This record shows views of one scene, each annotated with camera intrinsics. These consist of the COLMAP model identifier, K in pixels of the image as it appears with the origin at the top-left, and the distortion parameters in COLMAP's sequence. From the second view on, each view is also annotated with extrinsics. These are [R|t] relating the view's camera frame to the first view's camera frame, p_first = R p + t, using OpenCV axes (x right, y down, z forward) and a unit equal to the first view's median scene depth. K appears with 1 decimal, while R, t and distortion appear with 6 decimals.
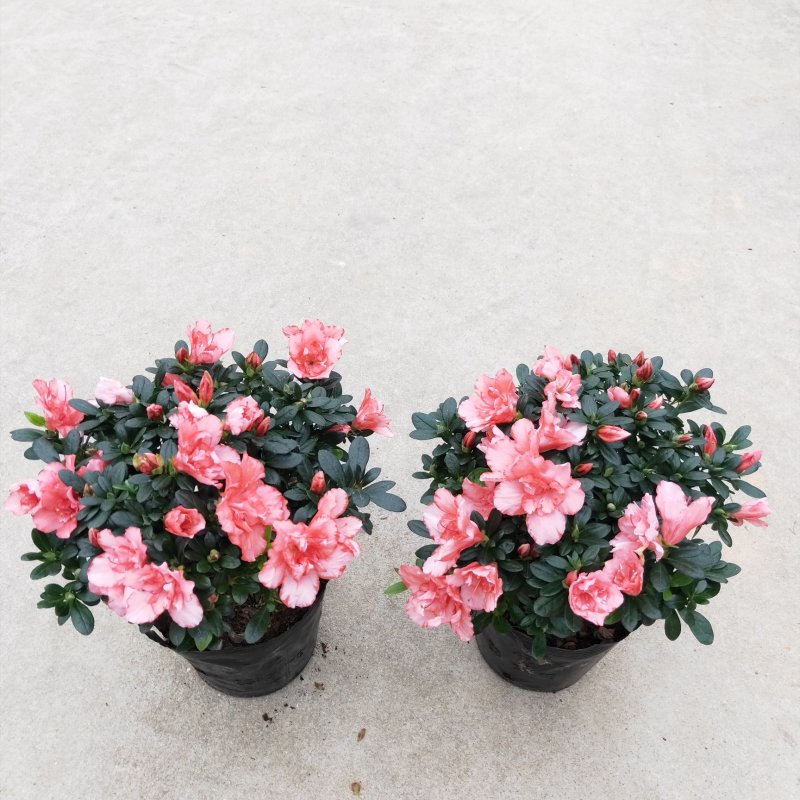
lens RADIAL K [[802.2, 0, 400.0], [0, 802.2, 400.0], [0, 0, 1]] dist [-0.000251, 0.002251]
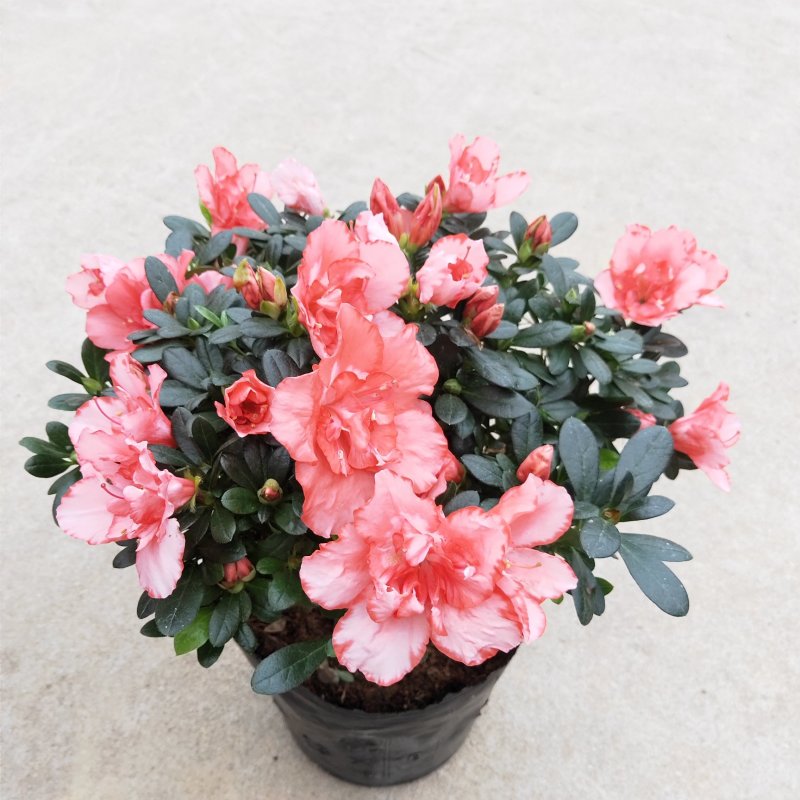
lens RADIAL K [[802.2, 0, 400.0], [0, 802.2, 400.0], [0, 0, 1]] dist [-0.000251, 0.002251]
pose [[0.814258, 0.389759, -0.430200, 0.023772], [-0.423461, 0.905714, 0.019069, 0.095766], [0.397070, 0.166645, 0.902532, 0.551395]]
